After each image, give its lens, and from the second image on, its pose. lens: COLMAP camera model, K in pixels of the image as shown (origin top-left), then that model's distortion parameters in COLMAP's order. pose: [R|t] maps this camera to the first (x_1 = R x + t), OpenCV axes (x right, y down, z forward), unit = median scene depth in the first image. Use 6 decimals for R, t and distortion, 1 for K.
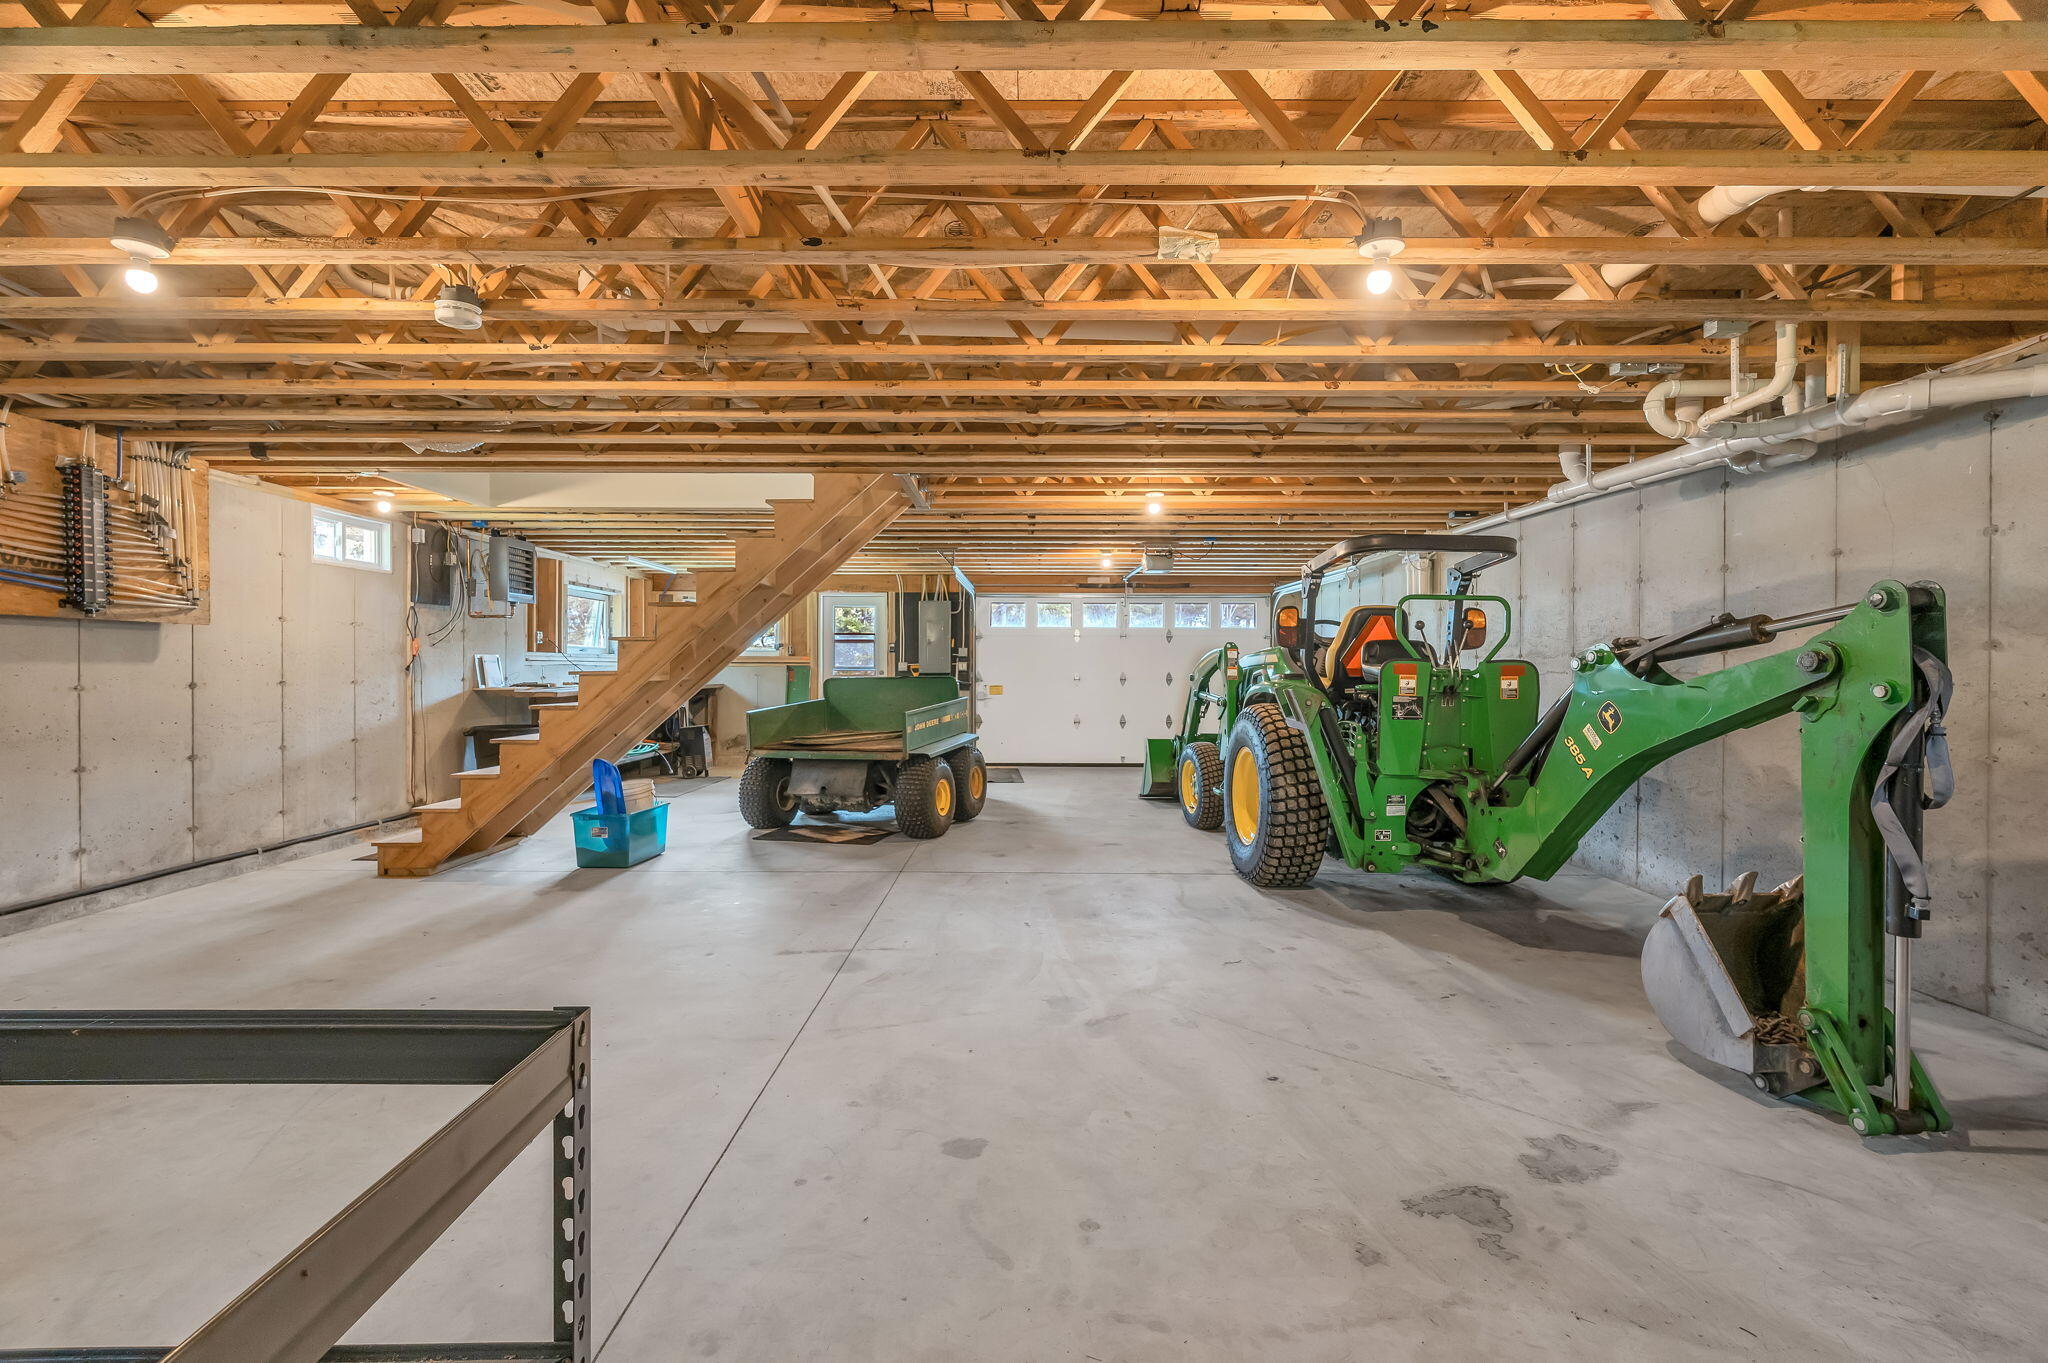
lens RADIAL K [[907.5, 0, 1024.0], [0, 907.5, 681.5], [0, 0, 1]] dist [-0.006267, -0.000425]
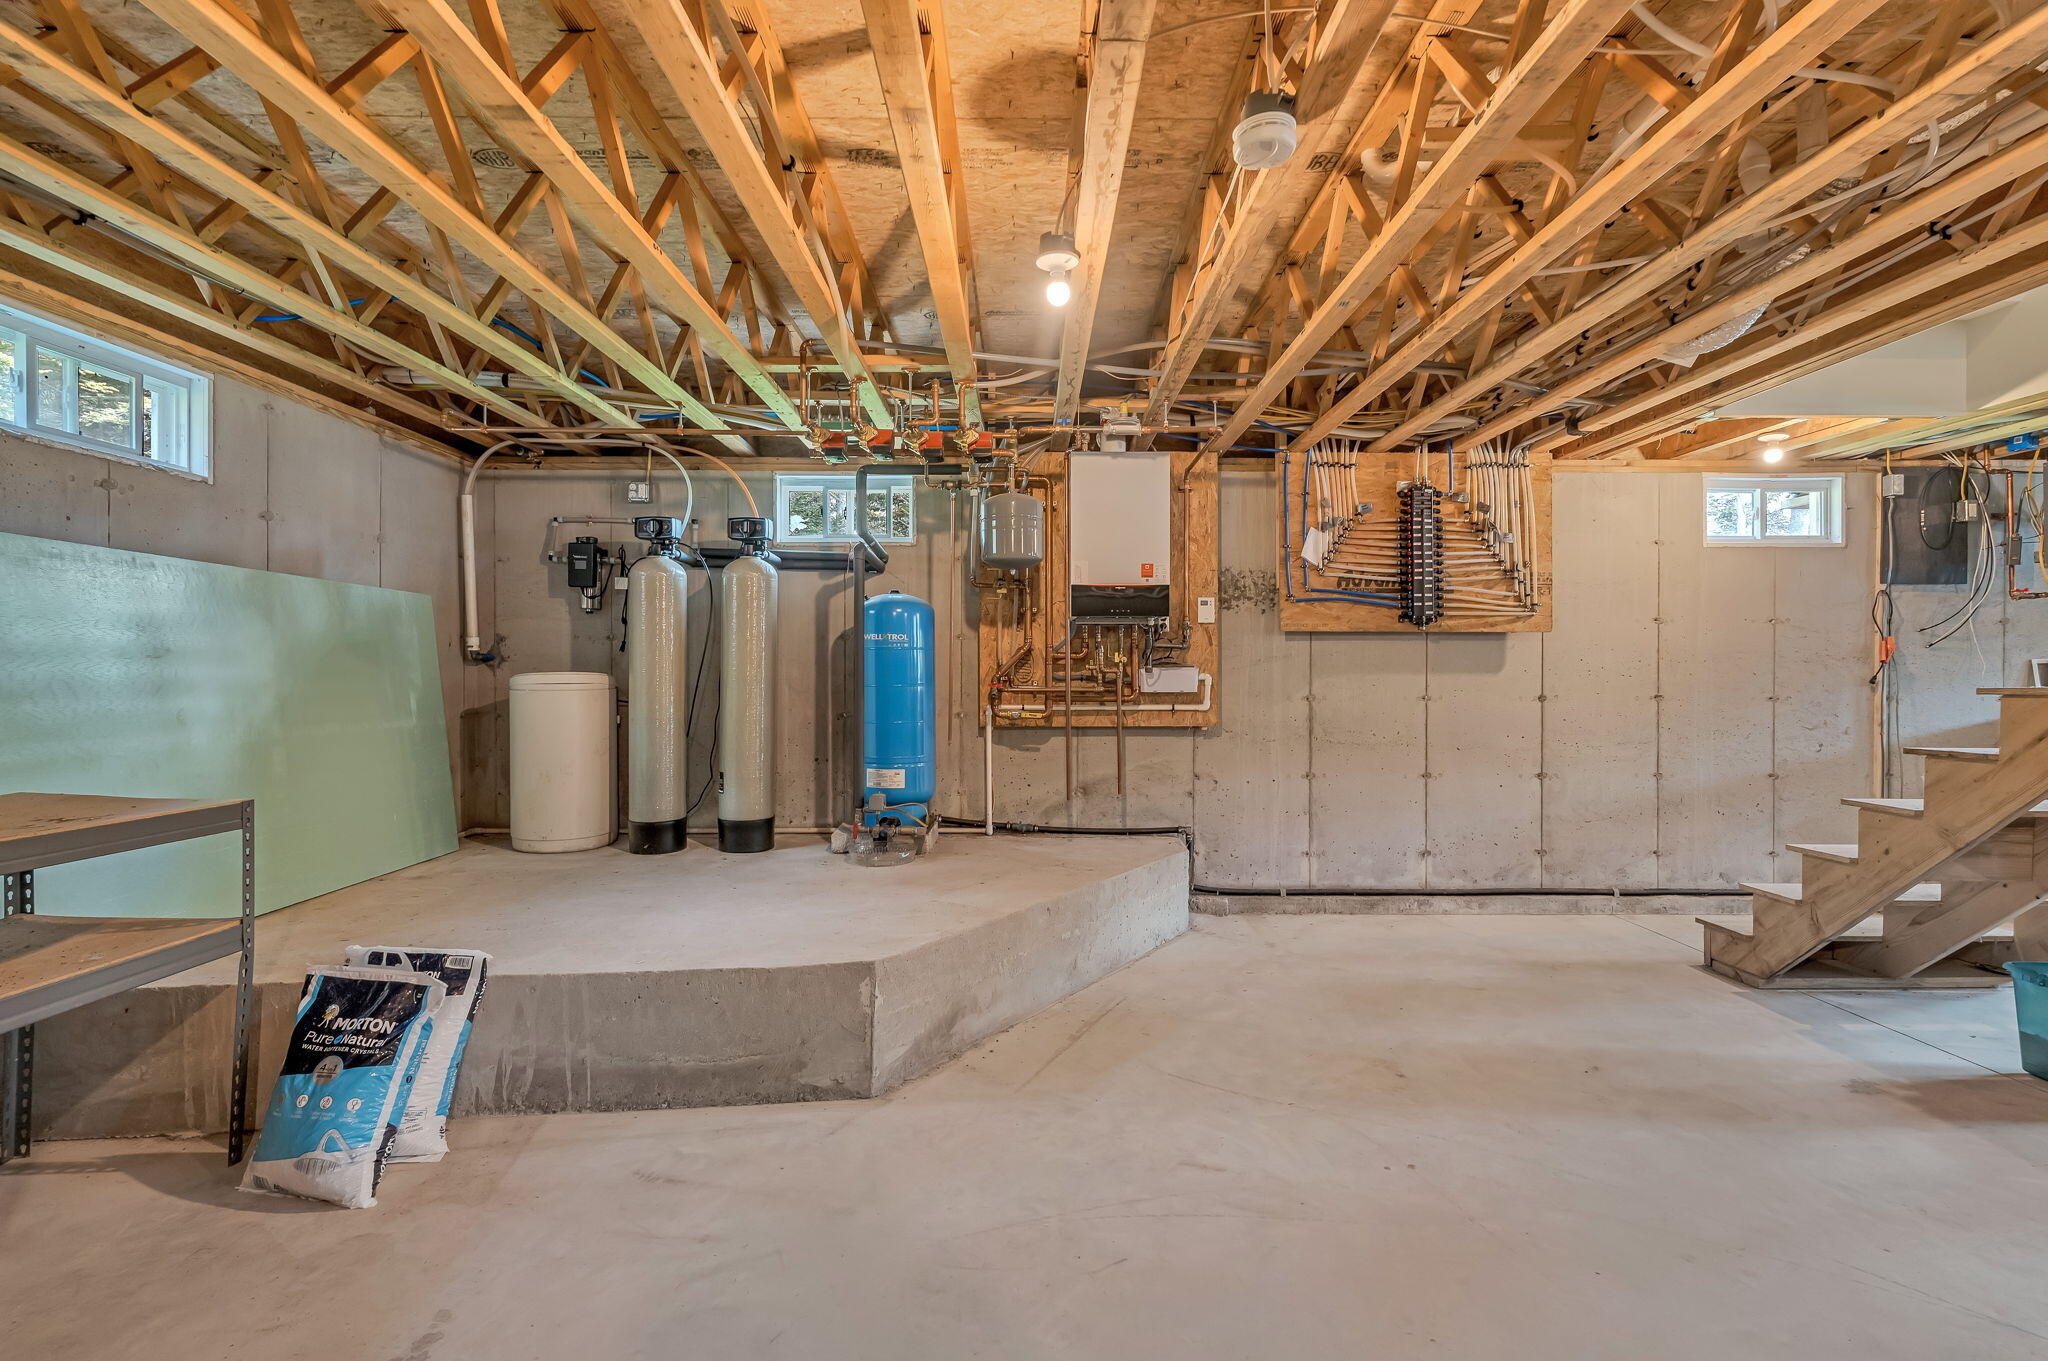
lens RADIAL K [[907.5, 0, 1024.0], [0, 907.5, 680.5], [0, 0, 1]] dist [-0.006267, -0.000425]
pose [[-0.001864, 0.001026, -0.999998, 0.011656], [-0.016888, 0.999857, 0.001057, -0.005473], [0.999856, 0.016890, -0.001846, 0.466616]]
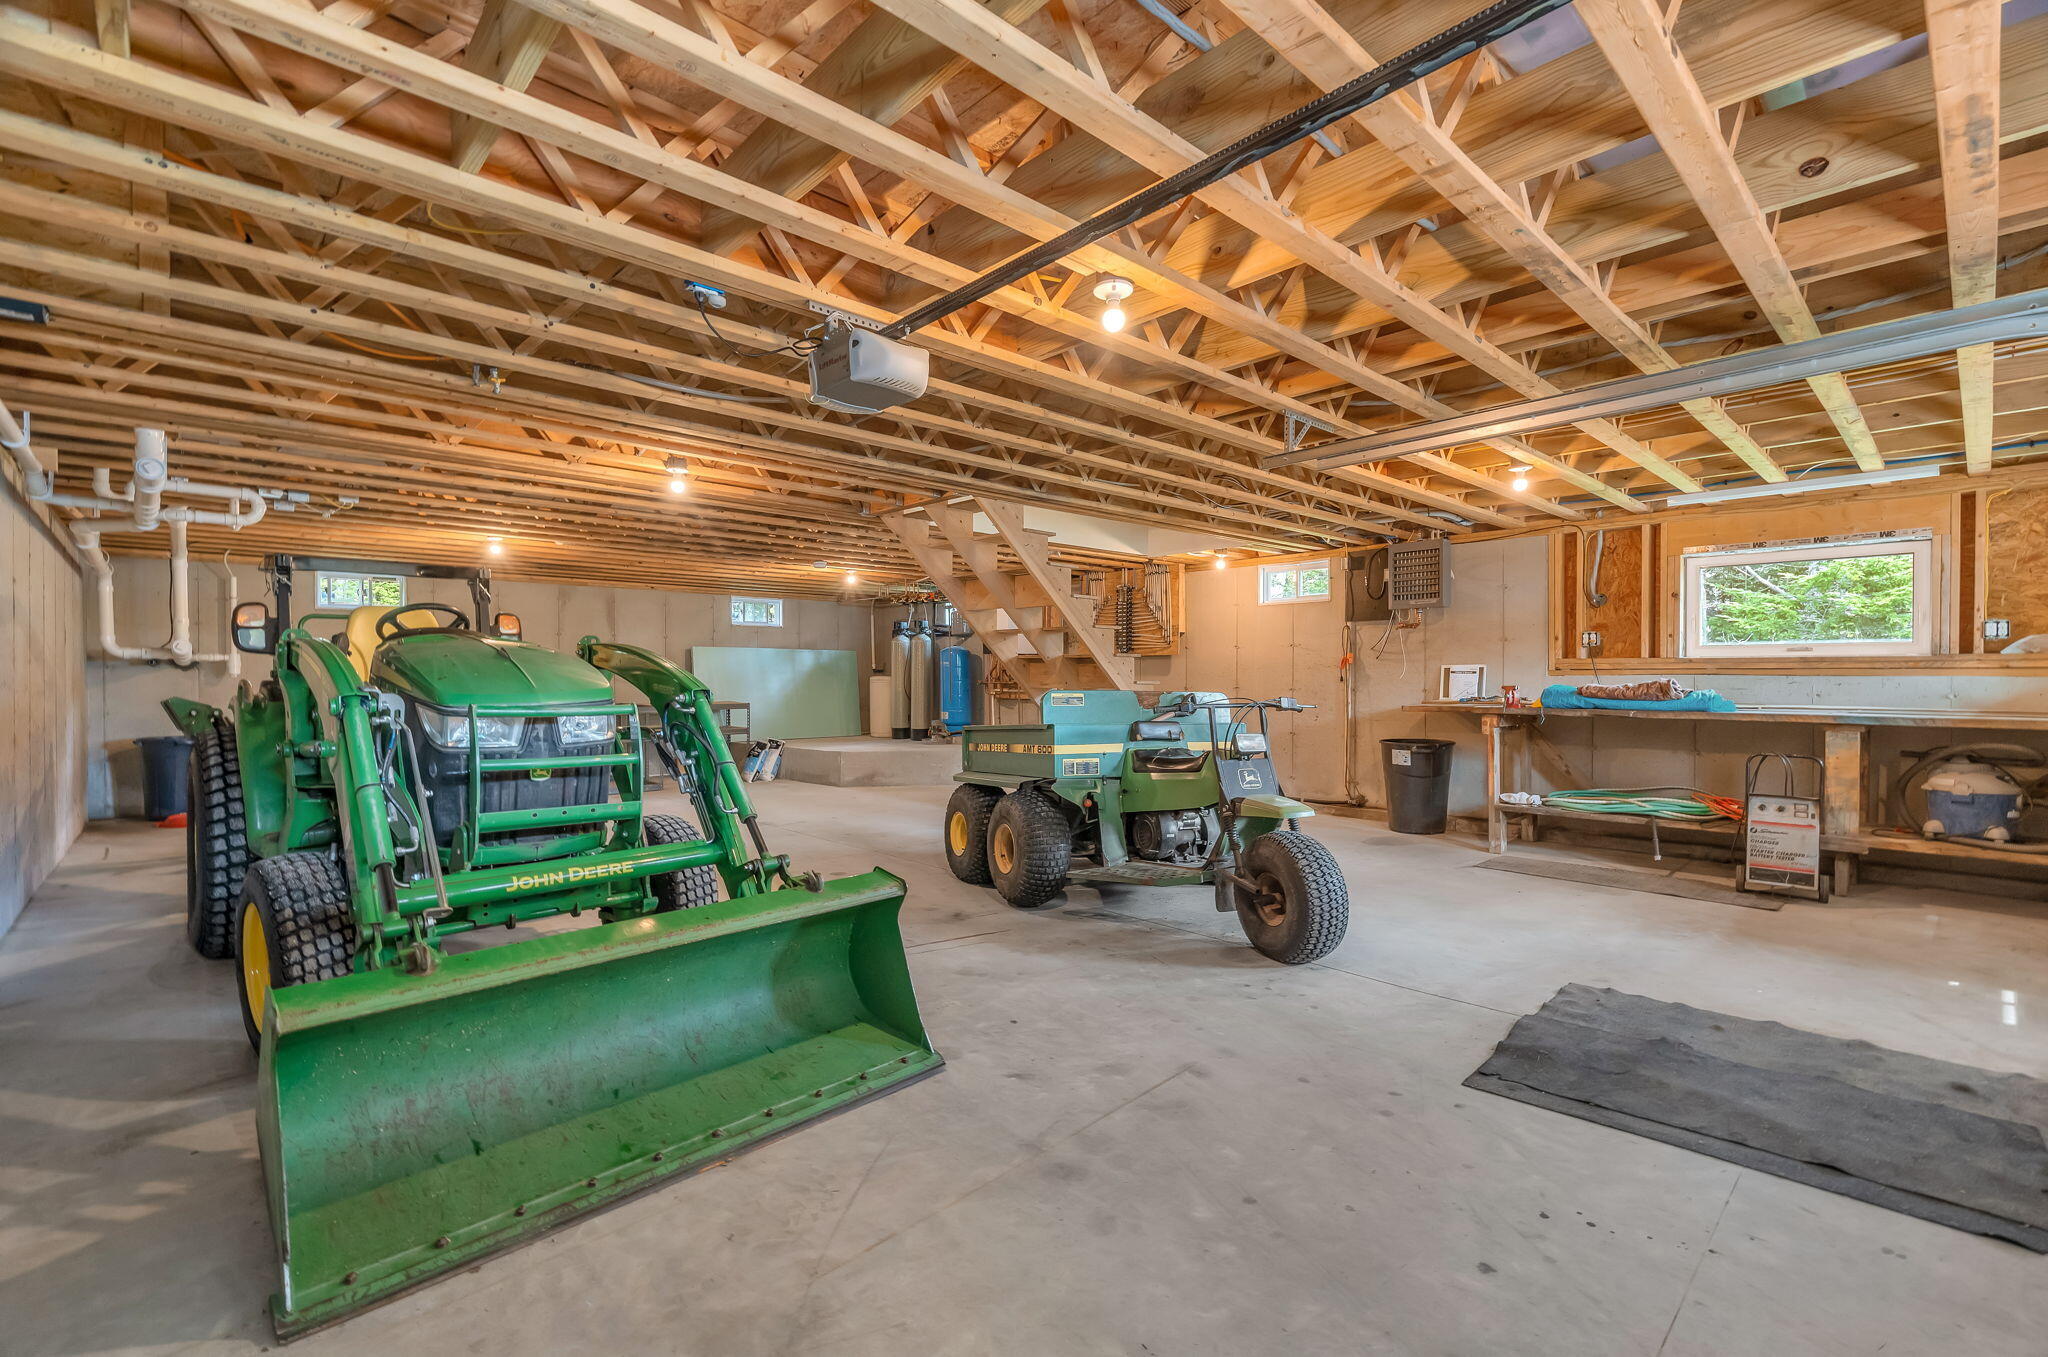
lens RADIAL K [[907.5, 0, 1024.0], [0, 907.5, 678.5], [0, 0, 1]] dist [-0.006267, -0.000425]
pose [[-0.736836, -0.000101, -0.676071, 0.554019], [-0.010763, 0.999875, 0.011581, -0.033288], [0.675986, 0.015809, -0.736745, 2.122044]]
